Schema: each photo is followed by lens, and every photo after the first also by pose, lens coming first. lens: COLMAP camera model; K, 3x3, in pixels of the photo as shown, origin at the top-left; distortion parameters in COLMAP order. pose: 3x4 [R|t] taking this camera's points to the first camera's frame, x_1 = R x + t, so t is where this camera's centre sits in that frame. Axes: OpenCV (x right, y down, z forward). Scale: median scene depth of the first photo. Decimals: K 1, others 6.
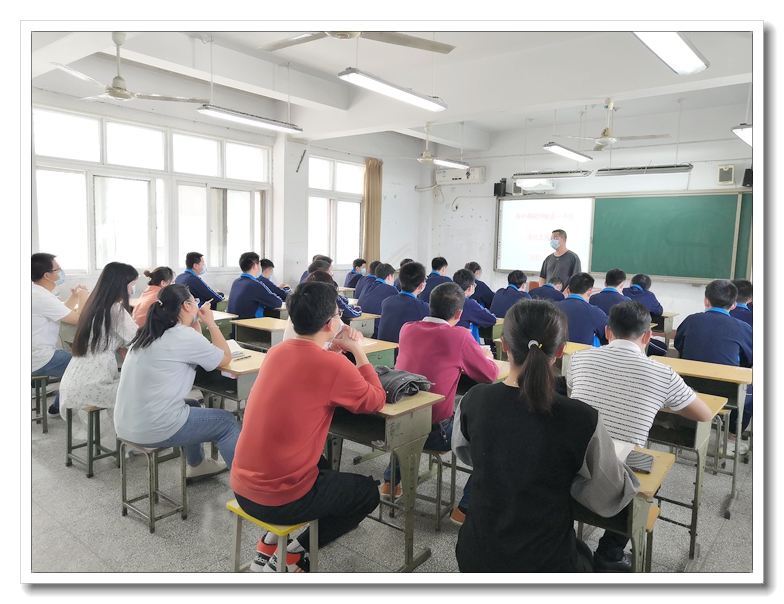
lens RADIAL K [[563.6, 0, 392.0], [0, 563.6, 302.0], [0, 0, 1]] dist [0.001050, 0.025794]
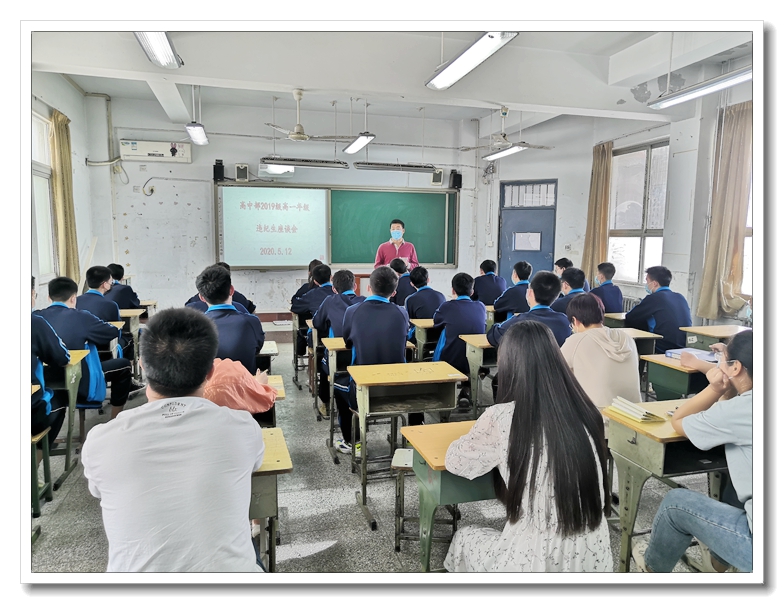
lens RADIAL K [[567.9, 0, 389.1], [0, 567.9, 304.3], [0, 0, 1]] dist [0.004885, 0.012066]
pose [[0.579635, -0.115939, 0.806586, -0.385008], [0.094425, 0.992715, 0.074836, -0.043413], [-0.809387, 0.032785, 0.586360, 0.301044]]
